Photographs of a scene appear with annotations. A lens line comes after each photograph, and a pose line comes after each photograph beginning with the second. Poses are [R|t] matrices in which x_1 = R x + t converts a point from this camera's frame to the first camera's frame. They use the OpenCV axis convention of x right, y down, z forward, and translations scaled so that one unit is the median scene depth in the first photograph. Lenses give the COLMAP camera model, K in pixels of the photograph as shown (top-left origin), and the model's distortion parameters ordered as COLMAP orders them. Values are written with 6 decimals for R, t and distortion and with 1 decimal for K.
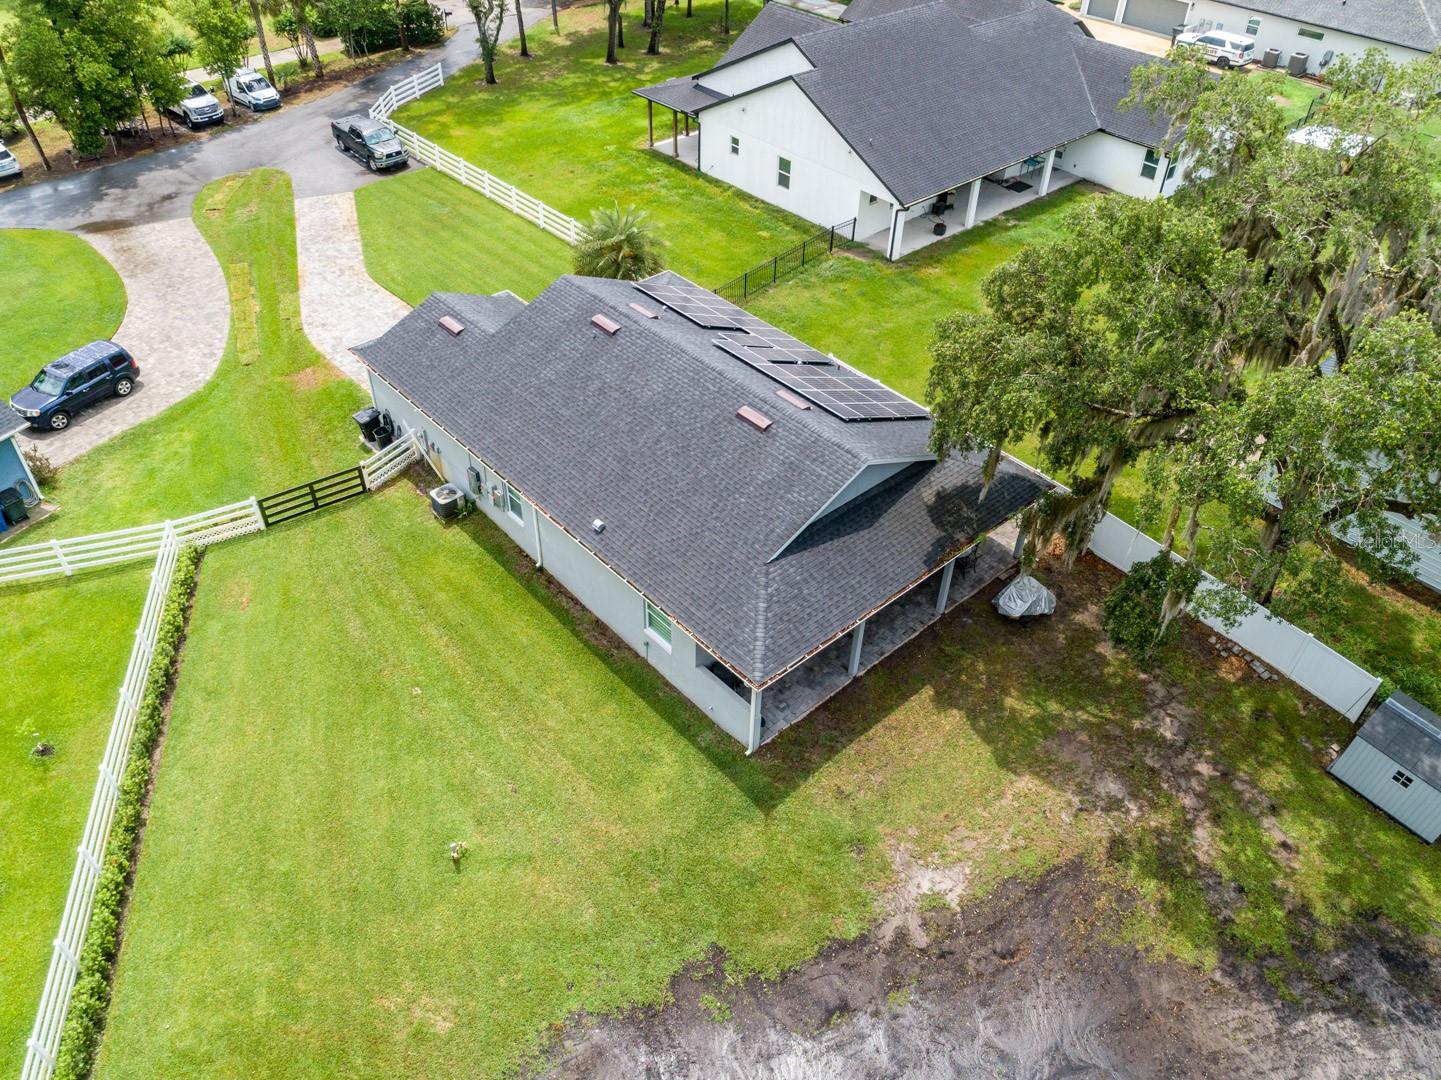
lens RADIAL K [[1084.2, 0, 716.5], [0, 1084.2, 543.5], [0, 0, 1]] dist [-0.023637, 0.008371]
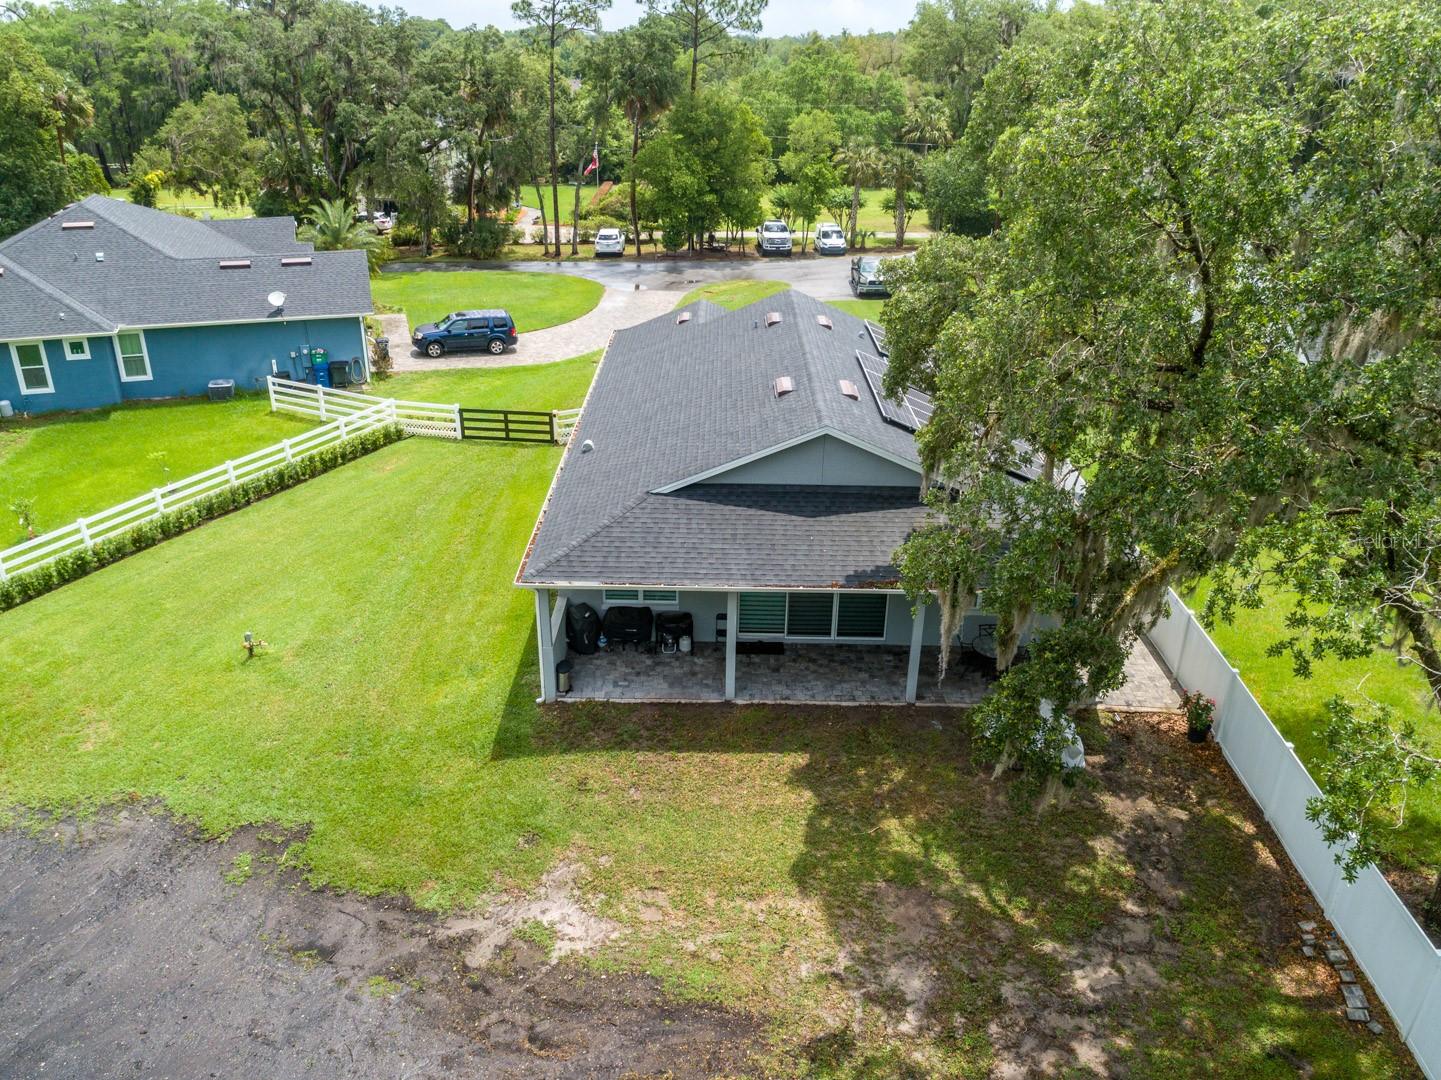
lens RADIAL K [[1084.2, 0, 716.5], [0, 1084.2, 543.5], [0, 0, 1]] dist [-0.023637, 0.008371]
pose [[0.739564, 0.274483, -0.614577, 0.481750], [-0.438695, 0.889060, -0.130840, 0.111263], [0.510482, 0.366376, 0.777931, 0.319470]]
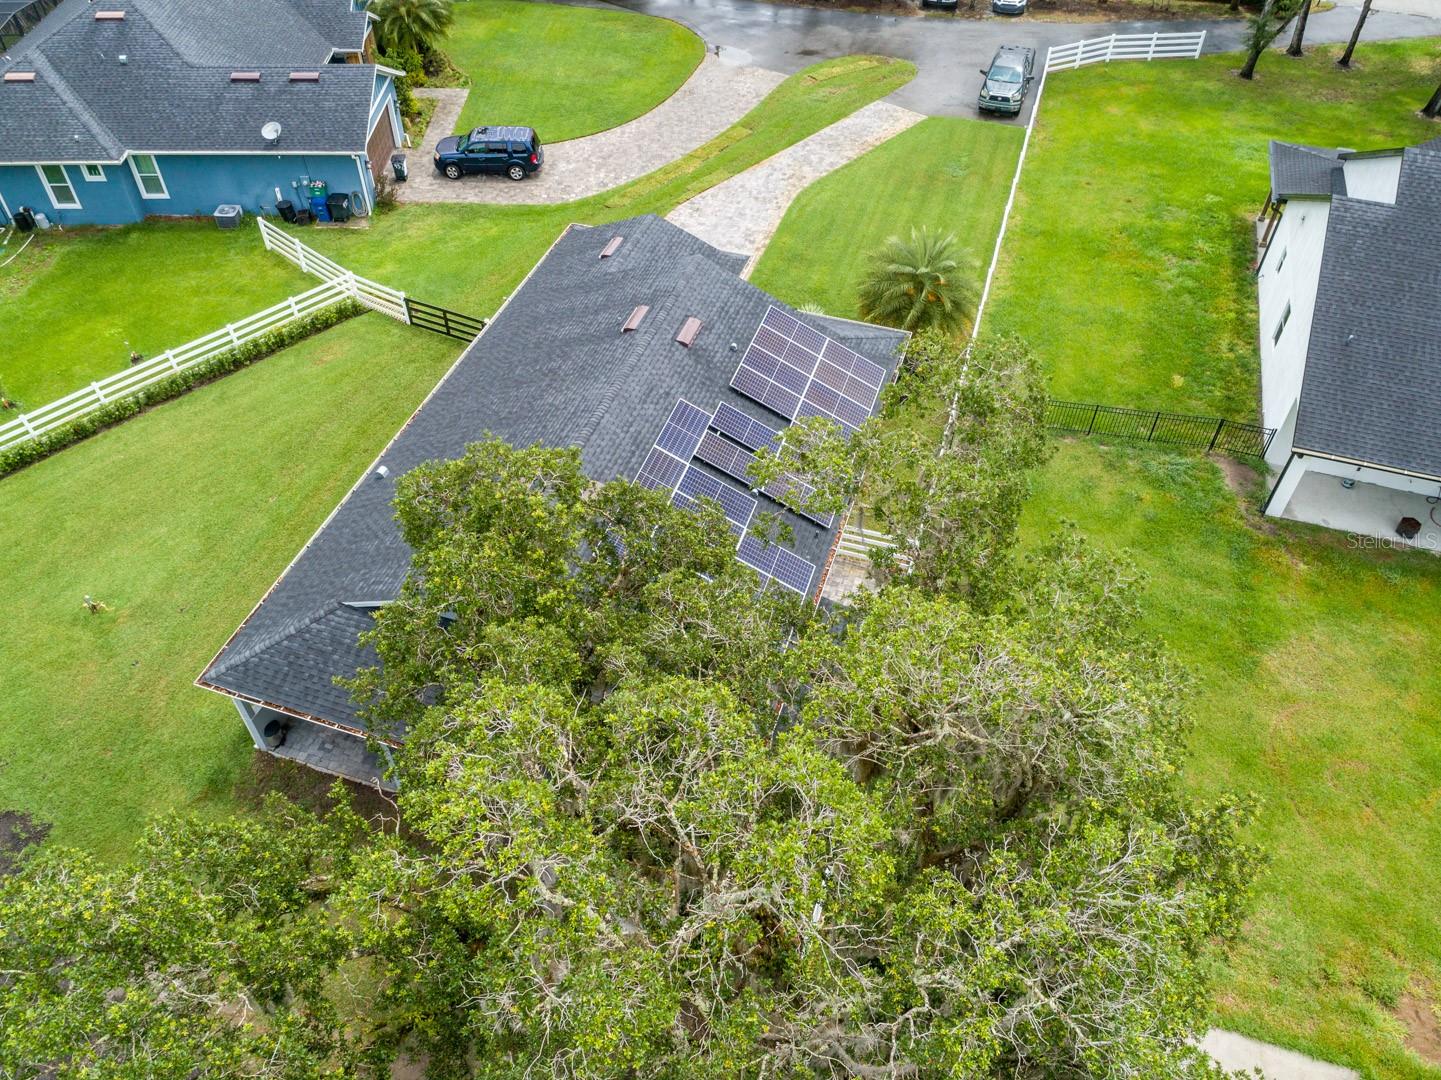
lens RADIAL K [[1084.2, 0, 716.5], [0, 1084.2, 543.5], [0, 0, 1]] dist [-0.023637, 0.008371]
pose [[0.498592, 0.613163, -0.612729, 0.555816], [-0.562584, 0.766657, 0.309412, -0.362848], [0.659473, 0.190442, 0.727205, 0.450251]]
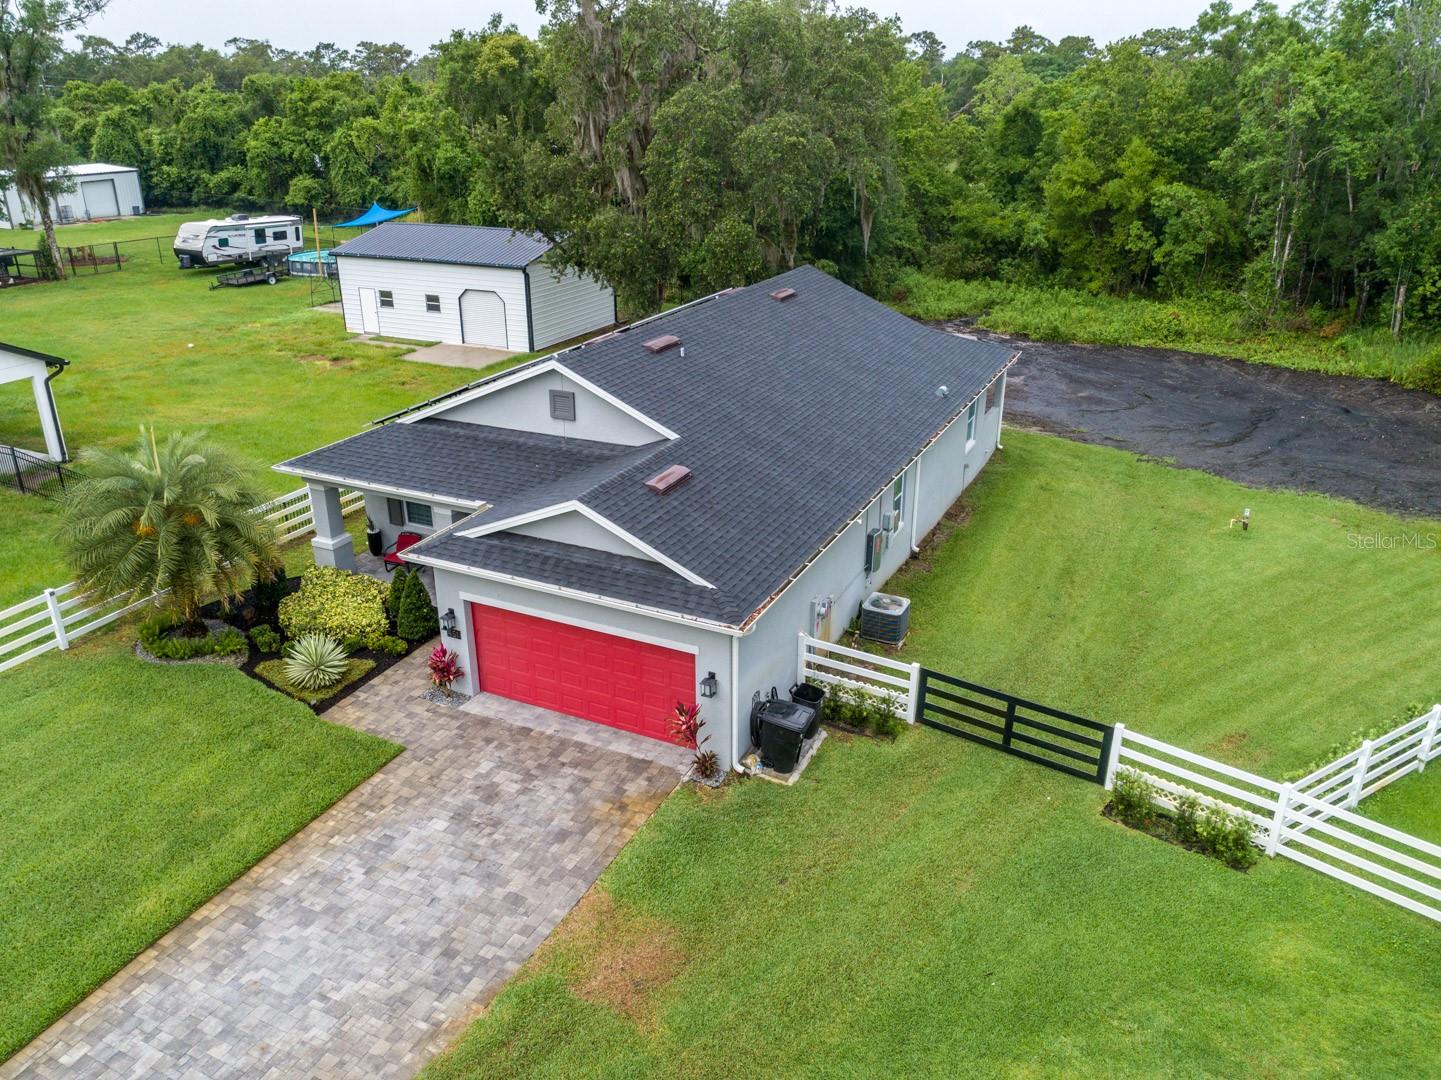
lens RADIAL K [[1084.2, 0, 716.5], [0, 1084.2, 543.5], [0, 0, 1]] dist [-0.023637, 0.008371]
pose [[-0.379531, -0.376826, 0.844961, -0.743421], [0.599180, 0.595770, 0.534828, -0.471792], [-0.704939, 0.709267, -0.000327, 1.056730]]
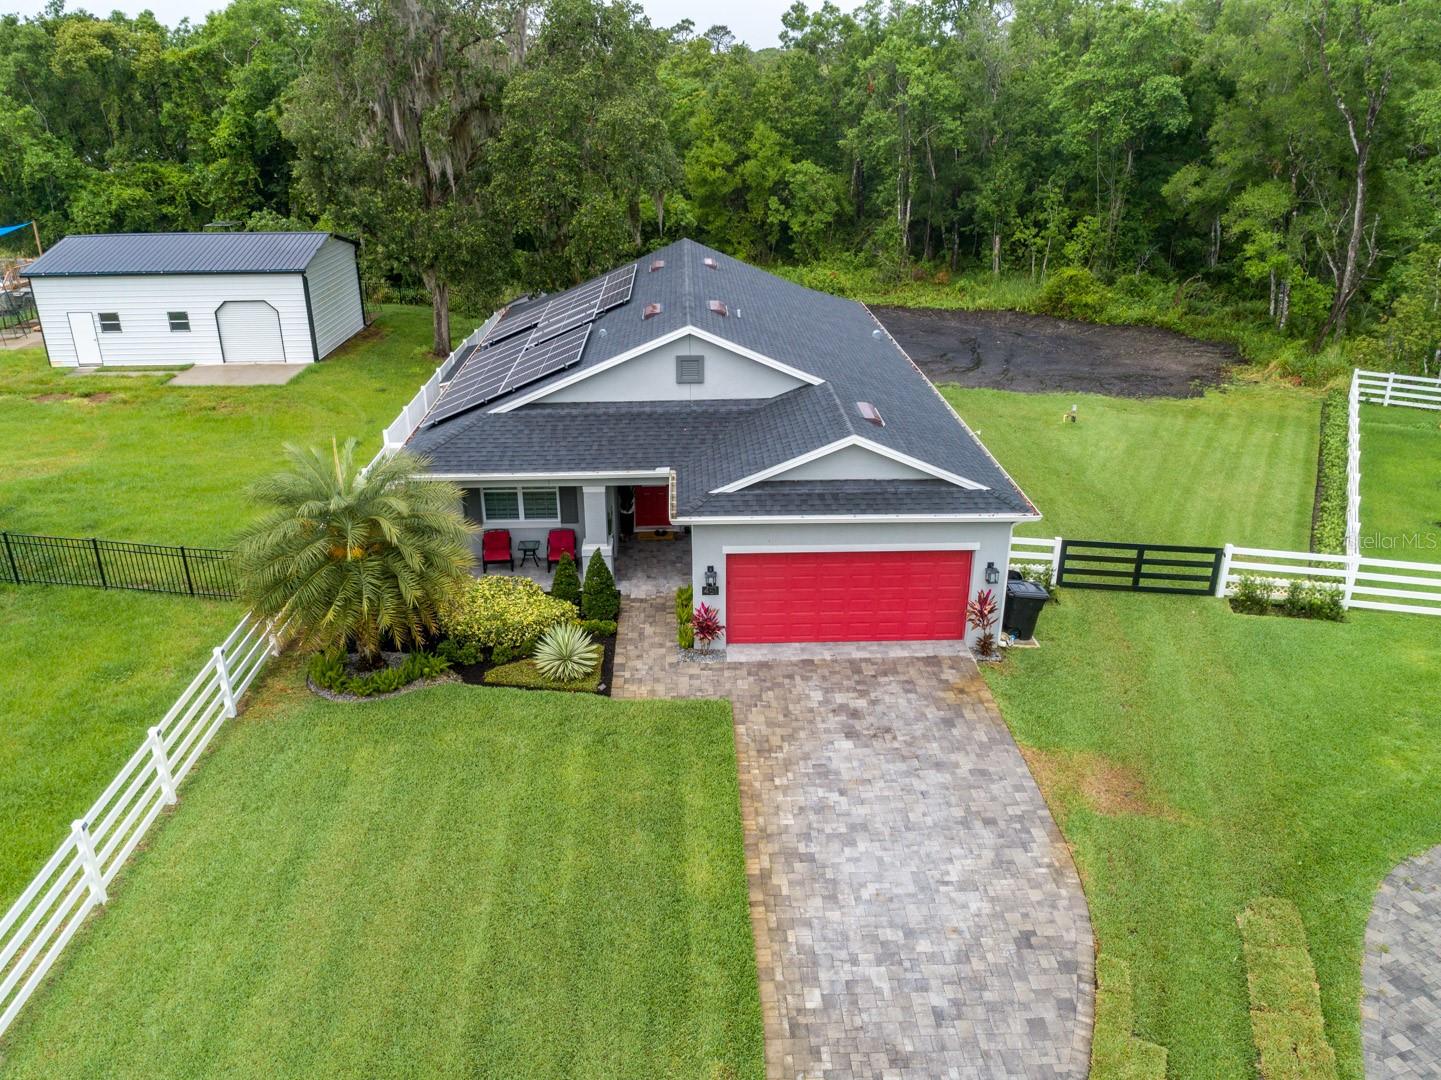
lens RADIAL K [[1084.2, 0, 716.5], [0, 1084.2, 543.5], [0, 0, 1]] dist [-0.023637, 0.008371]
pose [[-0.766345, -0.266170, 0.584696, -0.568620], [0.409882, 0.498243, 0.764036, -0.678063], [-0.494684, 0.825171, -0.272727, 1.320935]]
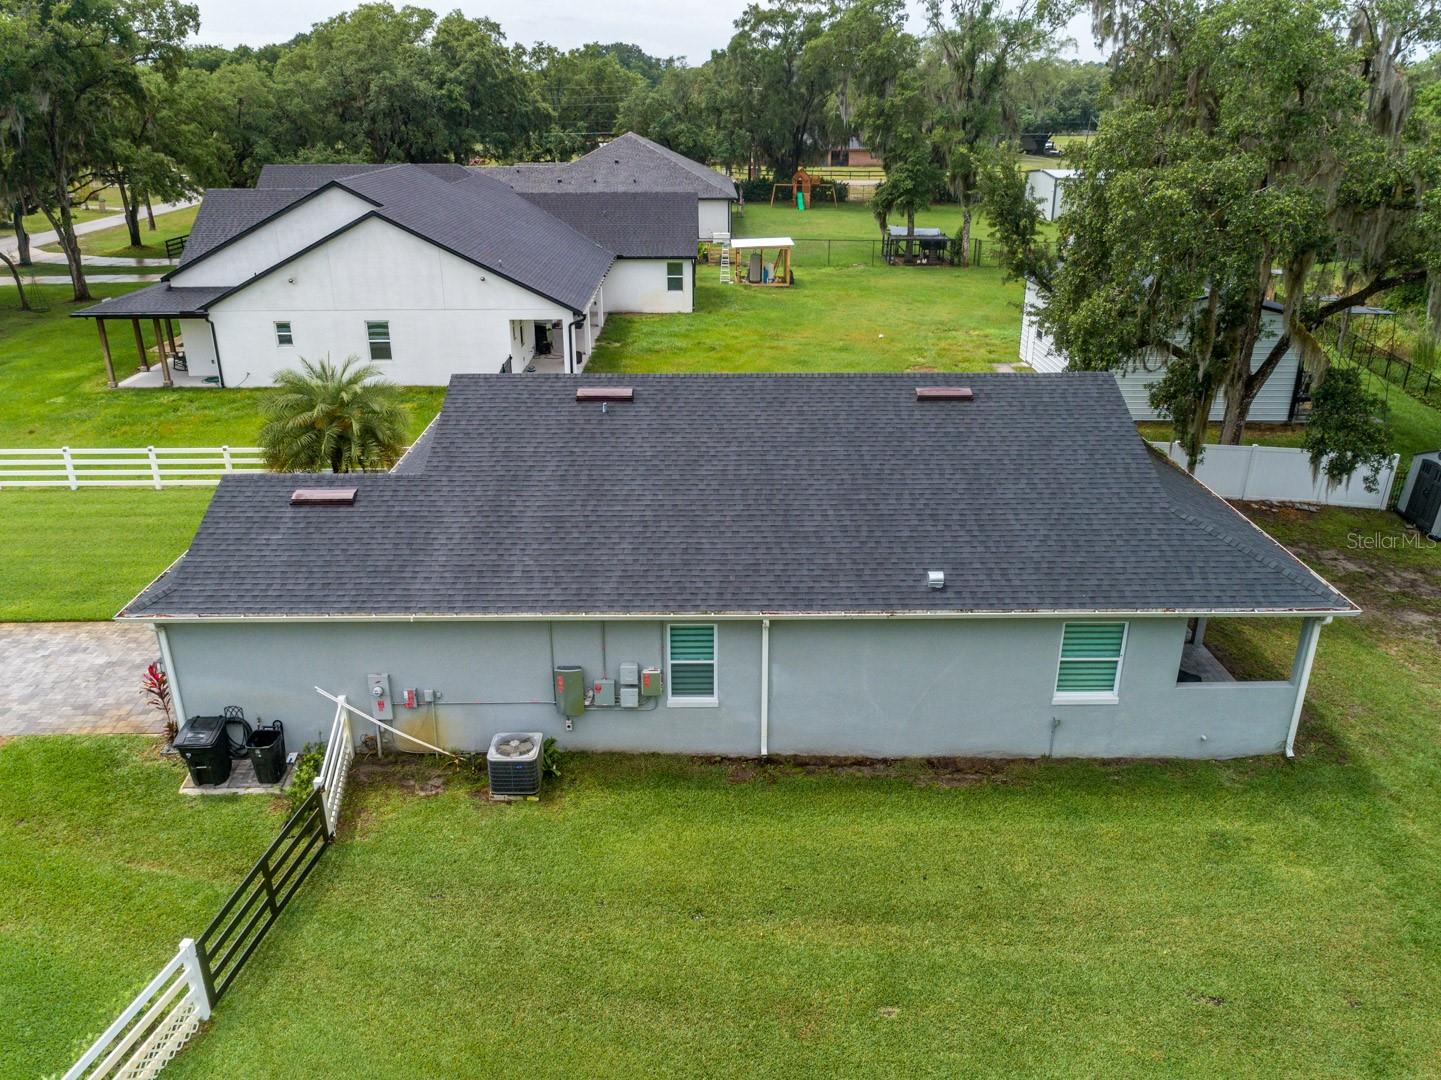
lens RADIAL K [[1084.2, 0, 716.5], [0, 1084.2, 543.5], [0, 0, 1]] dist [-0.023637, 0.008371]
pose [[0.658145, -0.306794, 0.687549, -0.521163], [0.501013, 0.860122, -0.095788, -0.032094], [-0.561989, 0.407513, 0.719793, 0.533905]]
